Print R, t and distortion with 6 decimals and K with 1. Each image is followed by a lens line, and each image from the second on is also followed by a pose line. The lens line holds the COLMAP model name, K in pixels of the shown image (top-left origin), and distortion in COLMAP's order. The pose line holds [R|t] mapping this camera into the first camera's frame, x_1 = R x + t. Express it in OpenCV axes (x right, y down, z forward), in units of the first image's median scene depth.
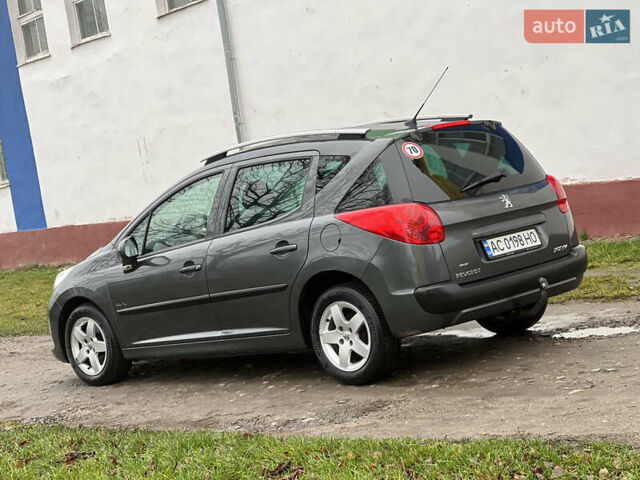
lens RADIAL K [[1432.7, 0, 320.0], [0, 1432.7, 240.0], [0, 0, 1]] dist [-0.174342, 5.436830]
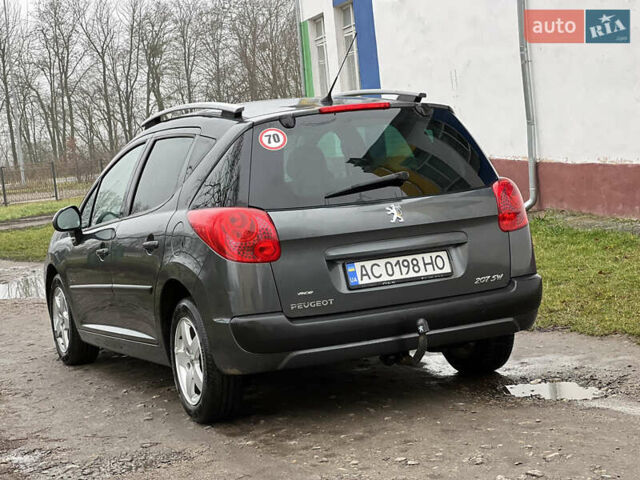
lens RADIAL K [[1432.7, 0, 320.0], [0, 1432.7, 240.0], [0, 0, 1]] dist [-0.174342, 5.436830]
pose [[0.931869, 0.099308, -0.348938, 0.357904], [-0.077811, 0.994133, 0.075129, -0.066827], [0.354352, -0.042859, 0.934129, 0.267465]]
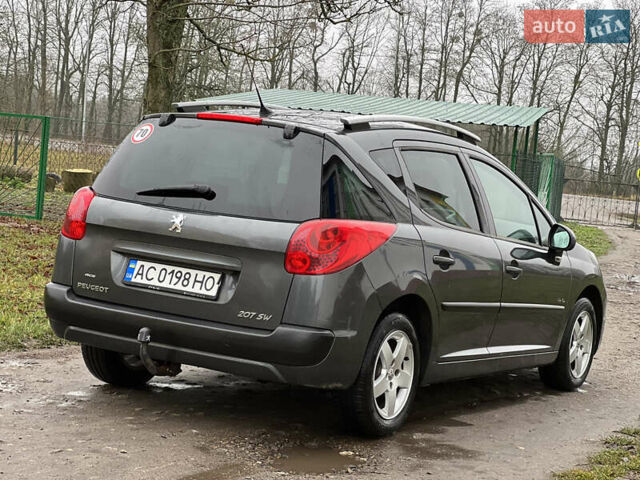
lens RADIAL K [[1432.7, 0, 320.0], [0, 1432.7, 240.0], [0, 0, 1]] dist [-0.174342, 5.436830]
pose [[0.231594, 0.244282, -0.941643, 0.861924], [-0.196662, 0.959730, 0.200605, -0.185042], [0.952727, 0.138726, 0.270309, 0.858882]]
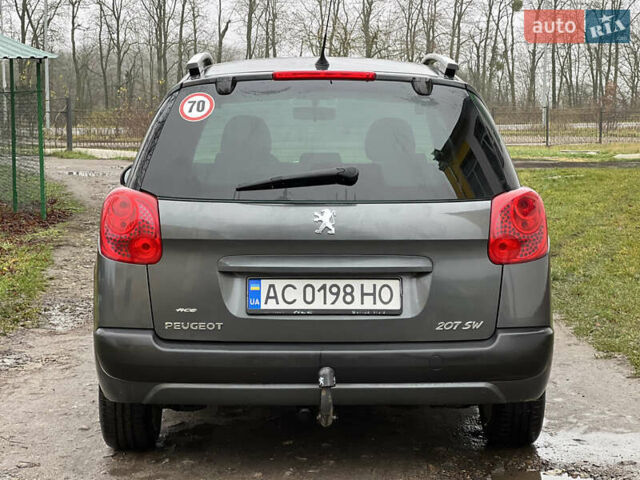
lens RADIAL K [[1432.7, 0, 320.0], [0, 1432.7, 240.0], [0, 0, 1]] dist [-0.174342, 5.436830]
pose [[0.710927, 0.223943, -0.666657, 0.506630], [-0.156085, 0.974547, 0.160920, -0.110616], [0.685726, -0.010347, 0.727786, 0.576958]]
